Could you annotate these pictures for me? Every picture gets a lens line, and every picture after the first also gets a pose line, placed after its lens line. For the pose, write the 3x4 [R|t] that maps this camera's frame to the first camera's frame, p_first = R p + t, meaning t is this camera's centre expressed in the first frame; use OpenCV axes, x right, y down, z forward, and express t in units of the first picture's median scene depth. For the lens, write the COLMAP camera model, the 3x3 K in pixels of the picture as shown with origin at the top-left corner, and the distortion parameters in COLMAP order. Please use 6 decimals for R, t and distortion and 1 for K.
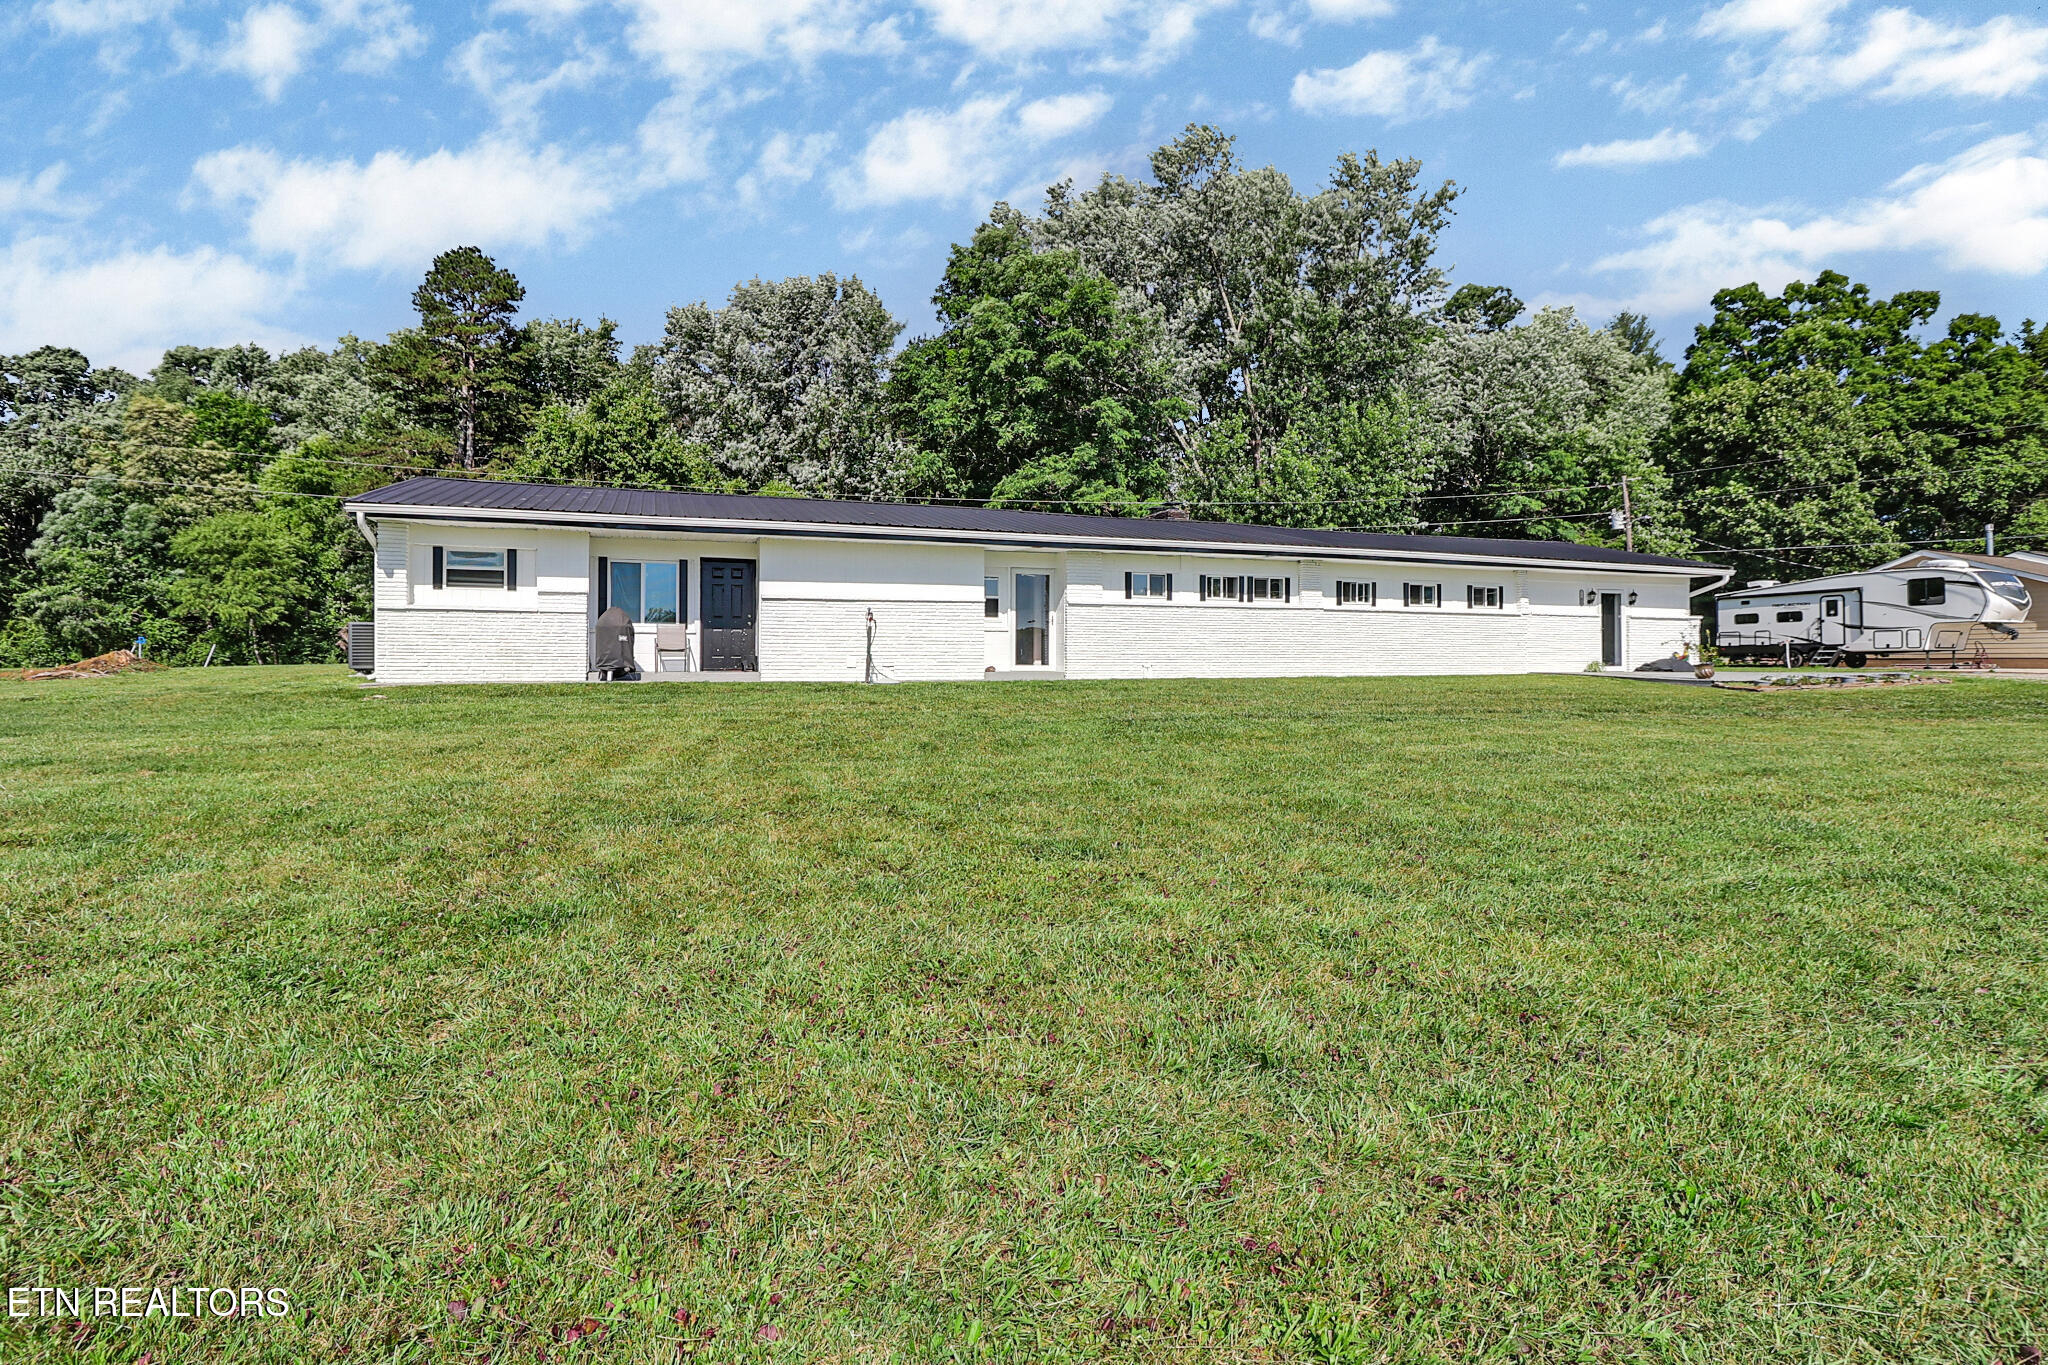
lens RADIAL K [[1016.2, 0, 1024.0], [0, 1016.2, 682.5], [0, 0, 1]] dist [0.003027, 0.000080]
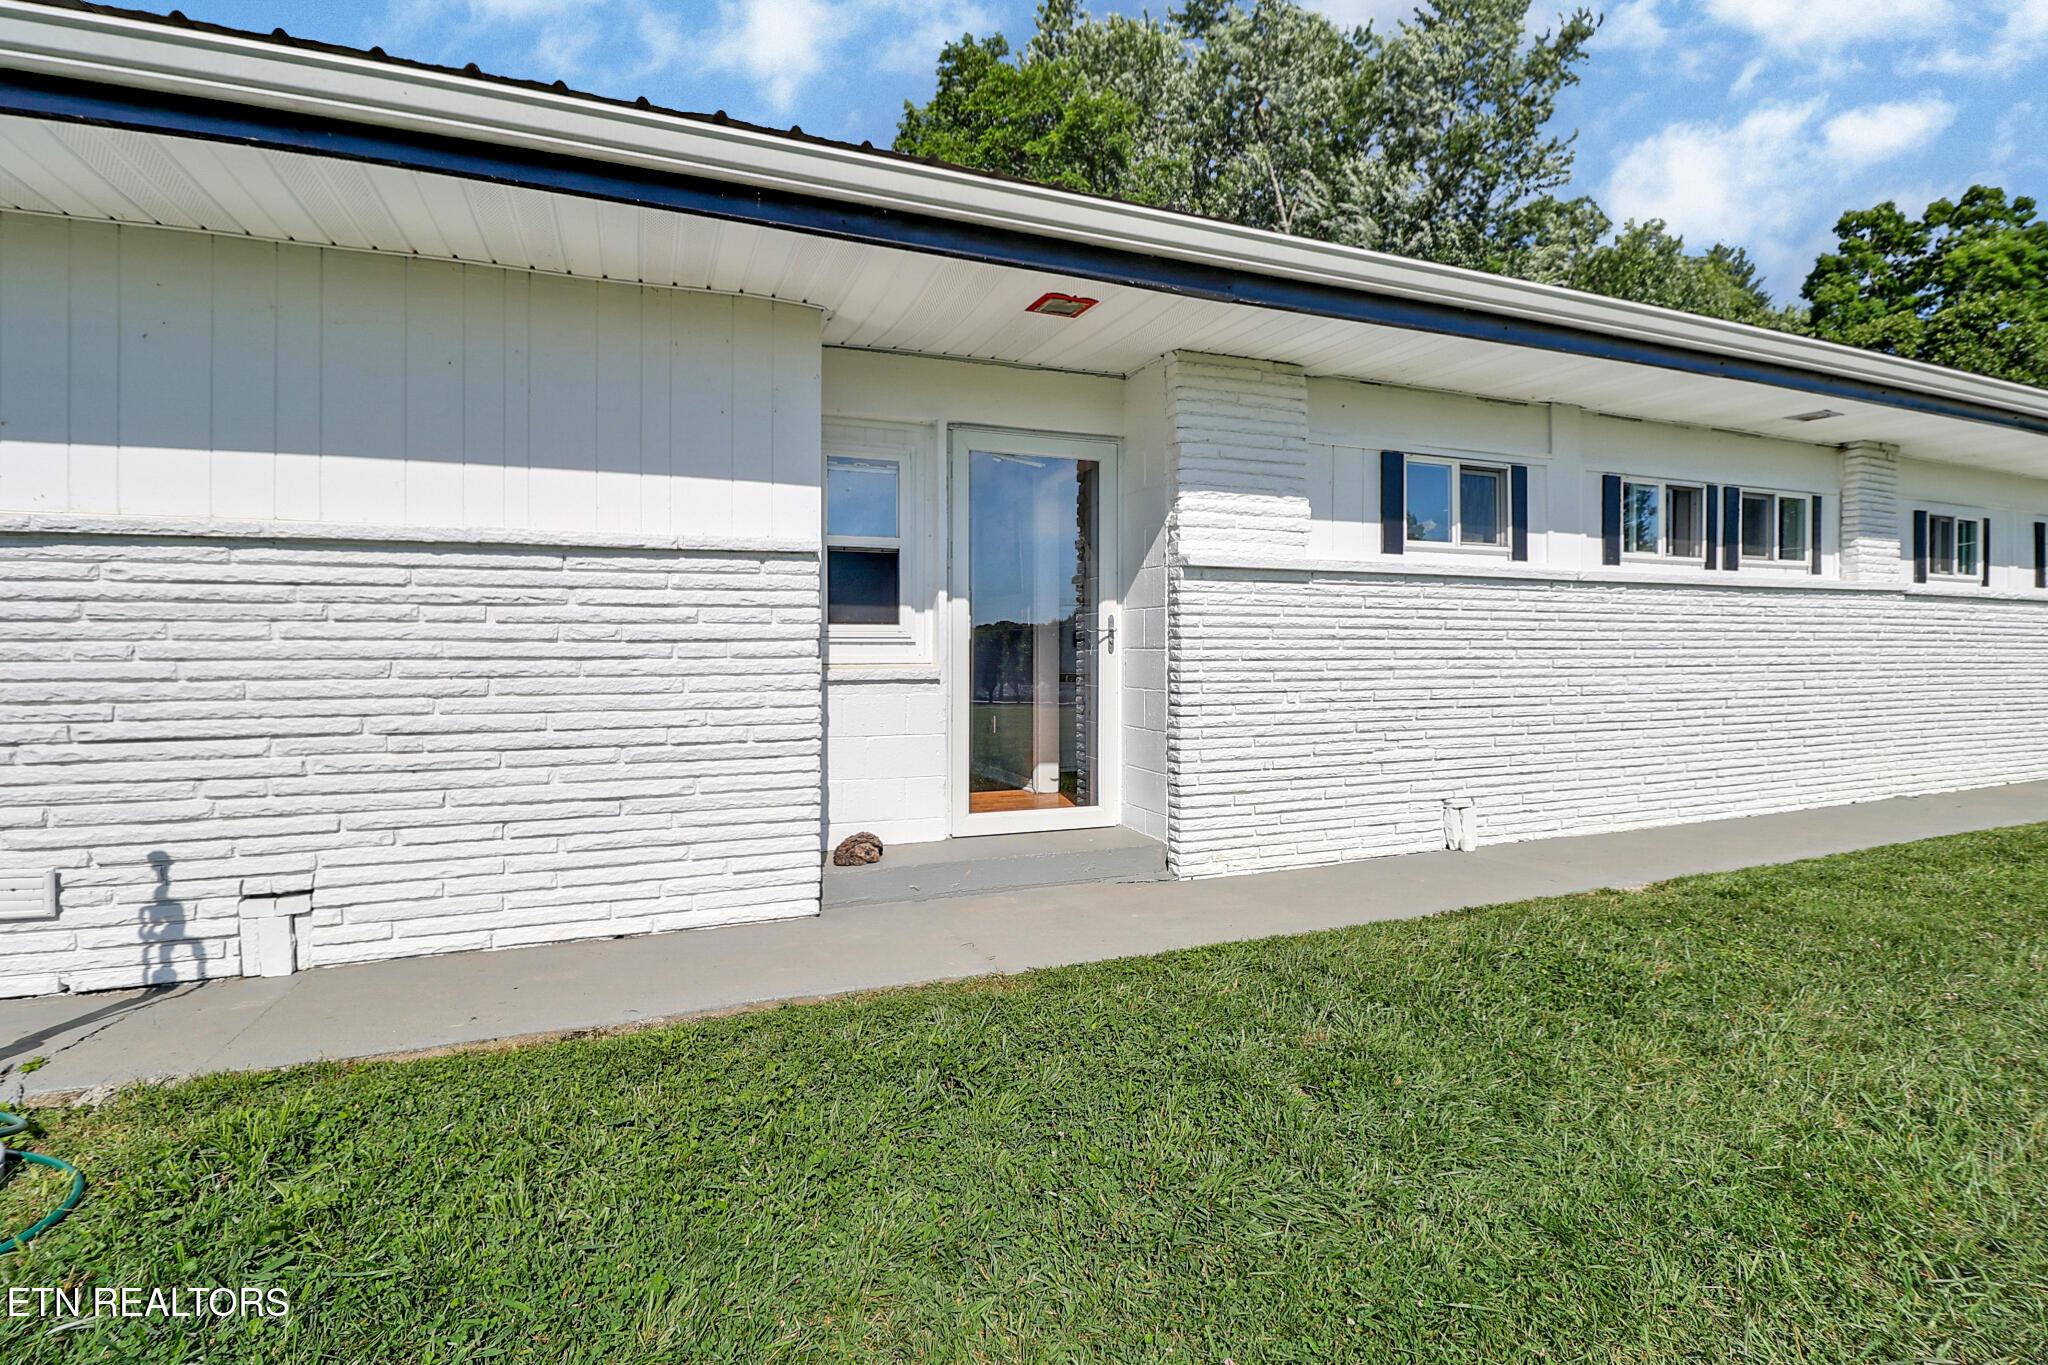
lens RADIAL K [[1004.2, 0, 1024.0], [0, 1004.2, 682.5], [0, 0, 1]] dist [-0.025862, -0.000389]
pose [[0.999813, -0.002935, 0.019108, 0.001056], [0.002714, 0.999929, 0.011624, -0.048897], [-0.019140, -0.011570, 0.999750, 0.701604]]
